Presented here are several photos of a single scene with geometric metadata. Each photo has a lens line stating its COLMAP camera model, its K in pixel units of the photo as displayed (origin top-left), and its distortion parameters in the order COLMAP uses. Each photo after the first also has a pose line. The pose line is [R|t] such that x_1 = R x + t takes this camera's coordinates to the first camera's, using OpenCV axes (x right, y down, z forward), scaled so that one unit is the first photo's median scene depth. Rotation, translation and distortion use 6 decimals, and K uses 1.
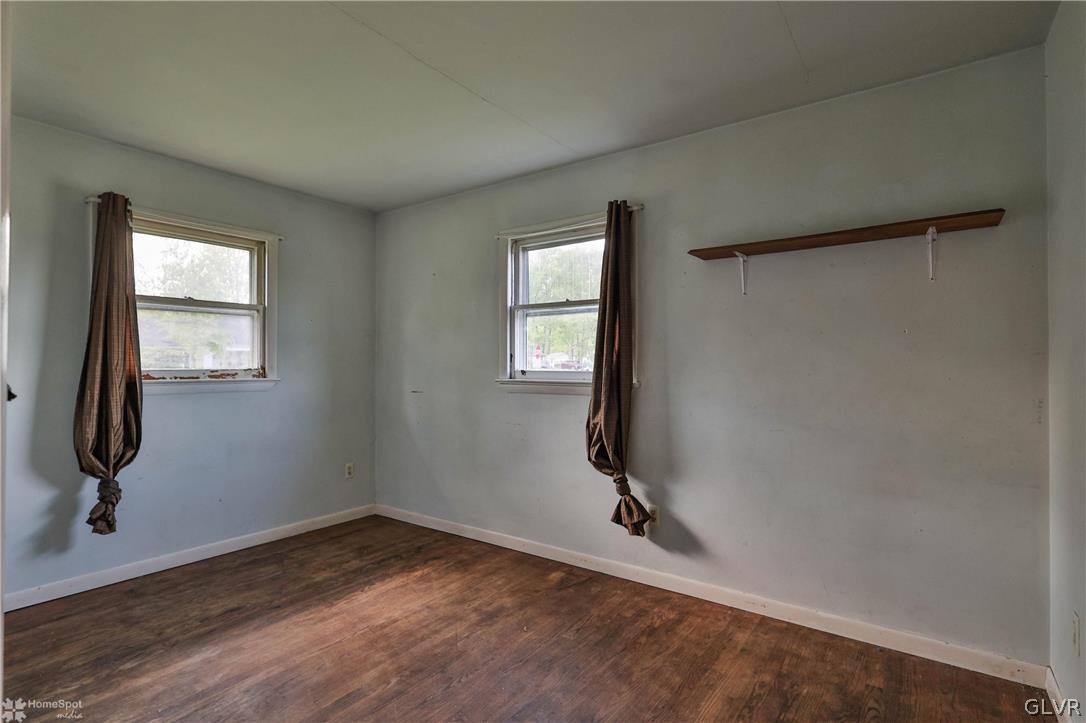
lens RADIAL K [[535.5, 0, 547.9], [0, 535.5, 359.1], [0, 0, 1]] dist [-0.003253, 0.002511]
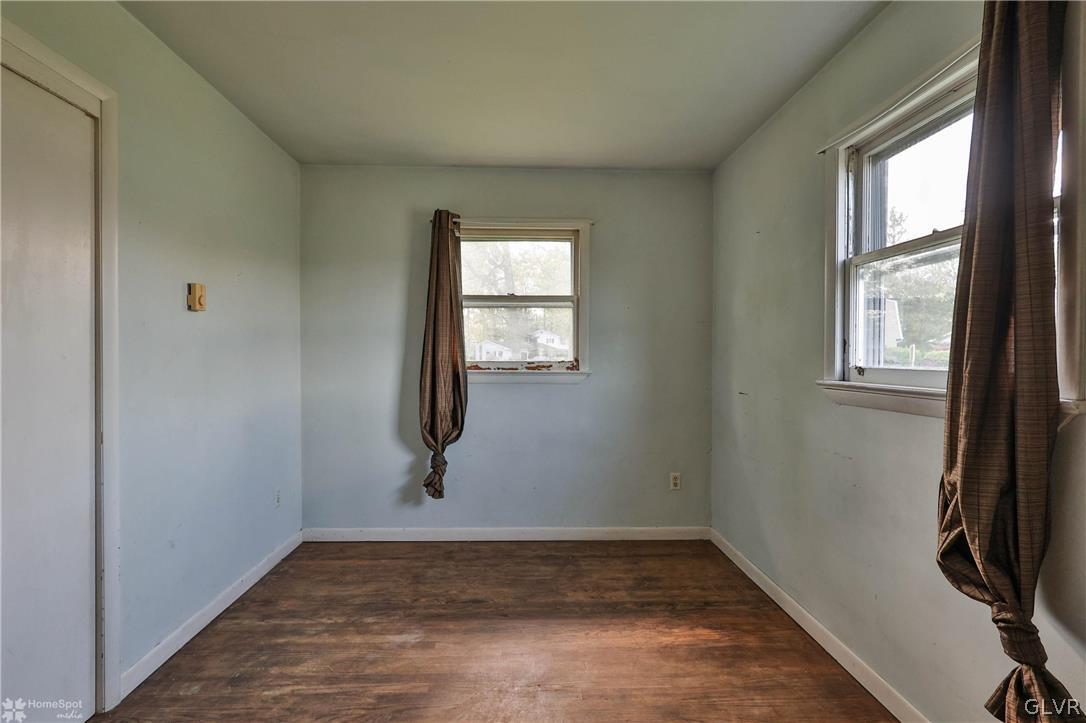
lens RADIAL K [[535.5, 0, 536.8], [0, 535.5, 362.3], [0, 0, 1]] dist [-0.003253, 0.002511]
pose [[0.608127, 0.008866, -0.793790, 0.223520], [0.004284, 0.999886, 0.014450, 0.006892], [0.793828, -0.012188, 0.608020, 0.403923]]
